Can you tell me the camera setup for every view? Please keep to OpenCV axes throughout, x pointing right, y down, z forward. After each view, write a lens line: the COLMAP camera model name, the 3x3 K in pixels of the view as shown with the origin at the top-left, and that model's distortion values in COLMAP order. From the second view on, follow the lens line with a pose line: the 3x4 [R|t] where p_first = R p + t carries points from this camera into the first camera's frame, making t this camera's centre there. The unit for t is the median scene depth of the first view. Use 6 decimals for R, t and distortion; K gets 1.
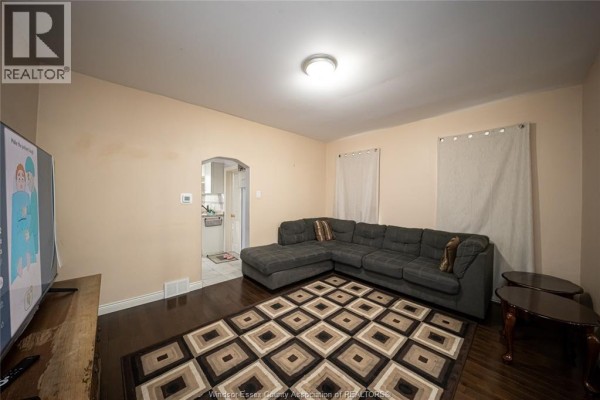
lens RADIAL K [[212.1, 0, 298.7], [0, 212.1, 196.3], [0, 0, 1]] dist [0.030081, -0.010795]
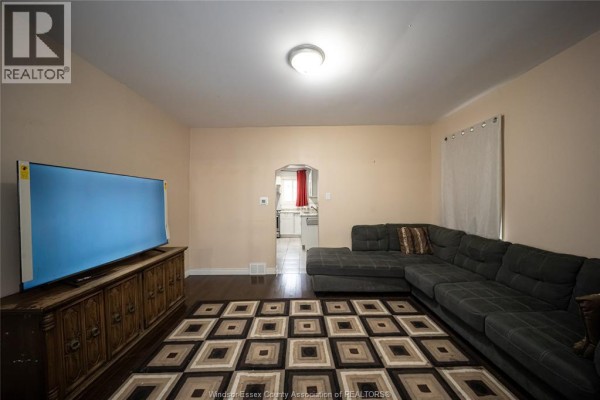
lens RADIAL K [[206.7, 0, 298.9], [0, 206.7, 199.6], [0, 0, 1]] dist [0.001755, -0.004338]
pose [[0.730631, -0.016430, -0.682575, 0.369404], [0.021528, 0.999768, -0.001022, 0.003854], [0.682434, -0.013948, 0.730815, 0.183076]]
